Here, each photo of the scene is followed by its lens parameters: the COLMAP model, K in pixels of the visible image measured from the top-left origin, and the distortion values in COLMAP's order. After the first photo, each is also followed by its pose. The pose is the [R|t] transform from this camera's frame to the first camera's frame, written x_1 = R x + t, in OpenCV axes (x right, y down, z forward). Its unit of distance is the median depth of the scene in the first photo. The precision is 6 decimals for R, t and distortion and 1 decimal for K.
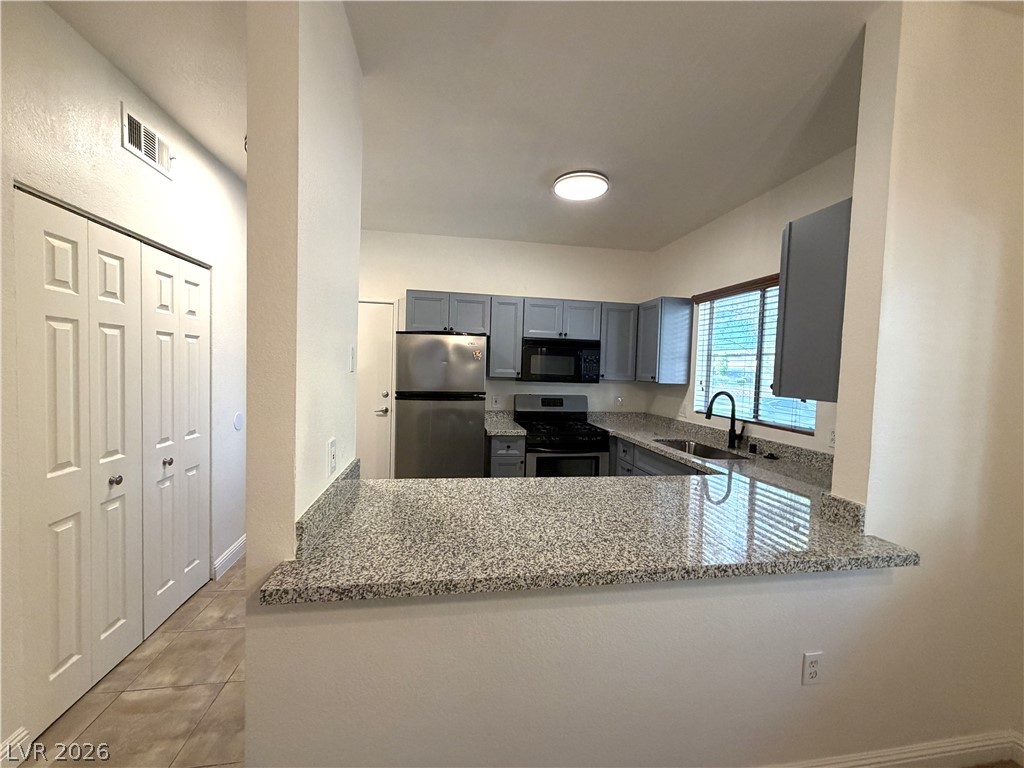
lens RADIAL K [[407.5, 0, 509.3], [0, 407.5, 384.6], [0, 0, 1]] dist [-0.000328, 0.000269]
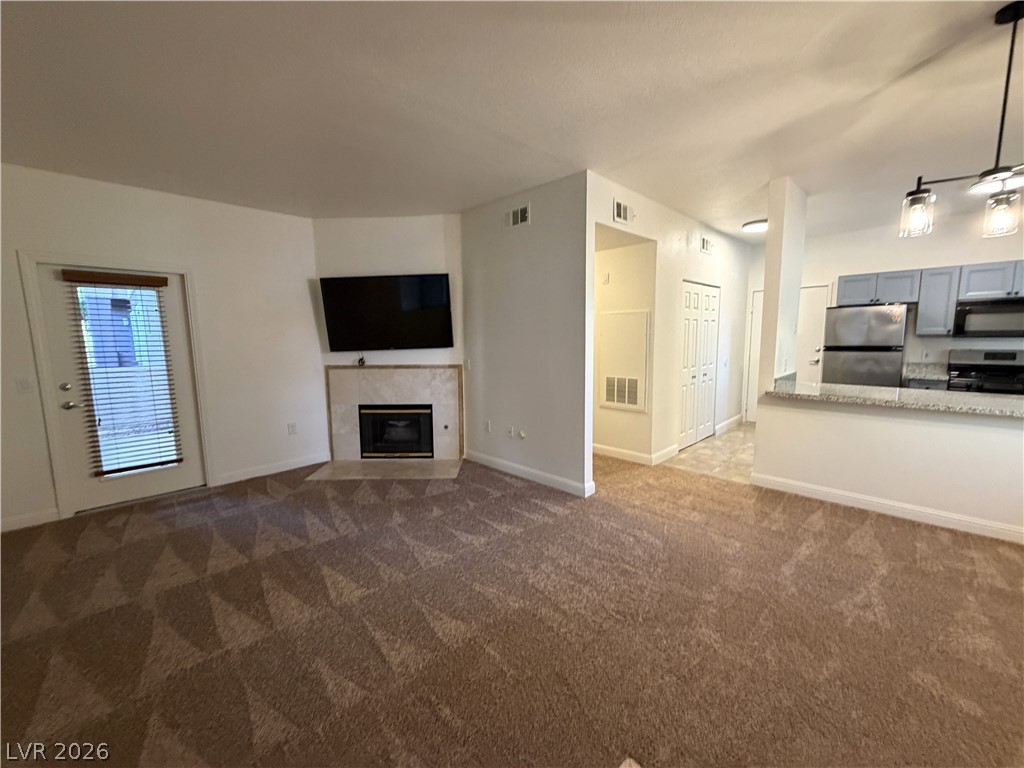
lens RADIAL K [[407.5, 0, 509.3], [0, 407.5, 384.6], [0, 0, 1]] dist [-0.000328, 0.000269]
pose [[0.569943, 0.060398, -0.819462, 0.289164], [0.000399, 0.997274, 0.073780, 0.043123], [0.821684, -0.042377, 0.568365, -0.797349]]
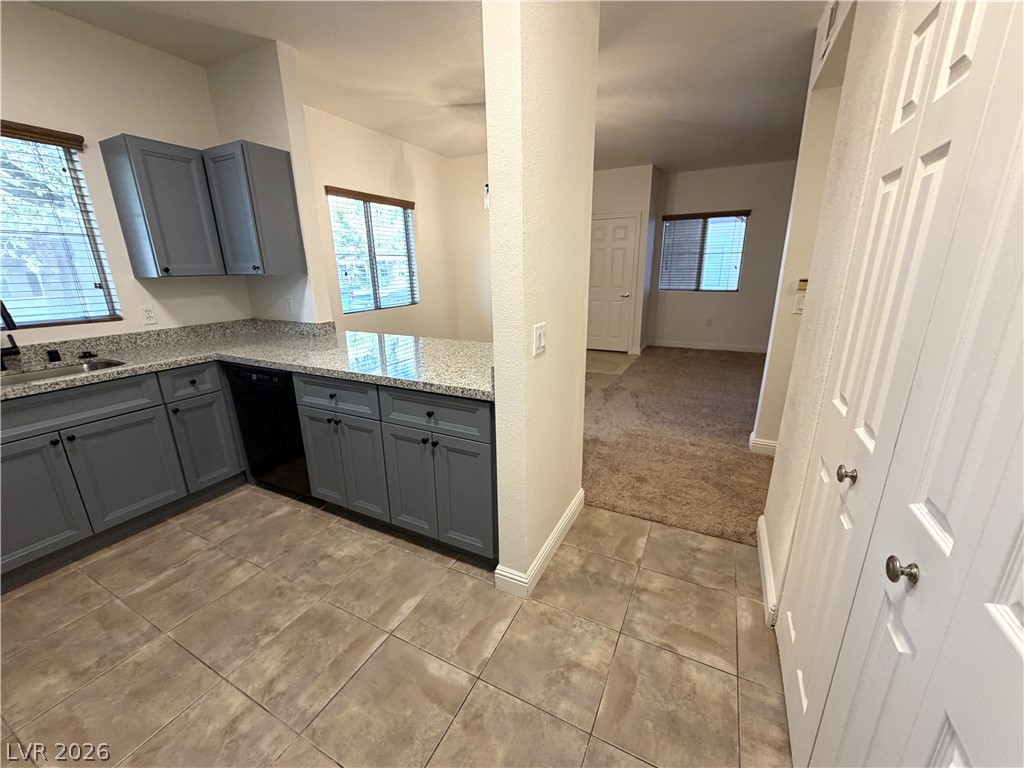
lens RADIAL K [[407.5, 0, 509.3], [0, 407.5, 384.6], [0, 0, 1]] dist [-0.000328, 0.000269]
pose [[-0.798848, -0.186124, 0.572014, -0.453686], [0.014531, 0.944678, 0.327677, -0.030661], [-0.601357, 0.270076, -0.751950, 0.830670]]
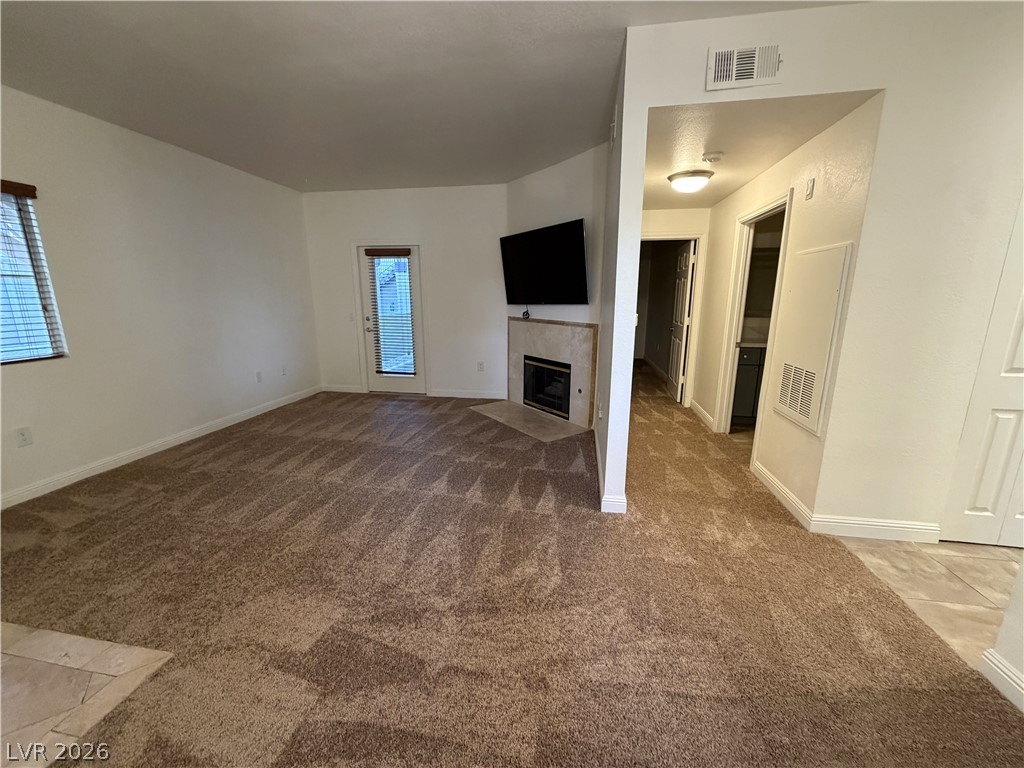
lens RADIAL K [[407.5, 0, 509.3], [0, 407.5, 384.6], [0, 0, 1]] dist [-0.000328, 0.000269]
pose [[-0.335514, 0.171510, -0.926291, 0.299467], [-0.047353, 0.978973, 0.198417, 0.026576], [0.940844, 0.110434, -0.320337, -0.051284]]
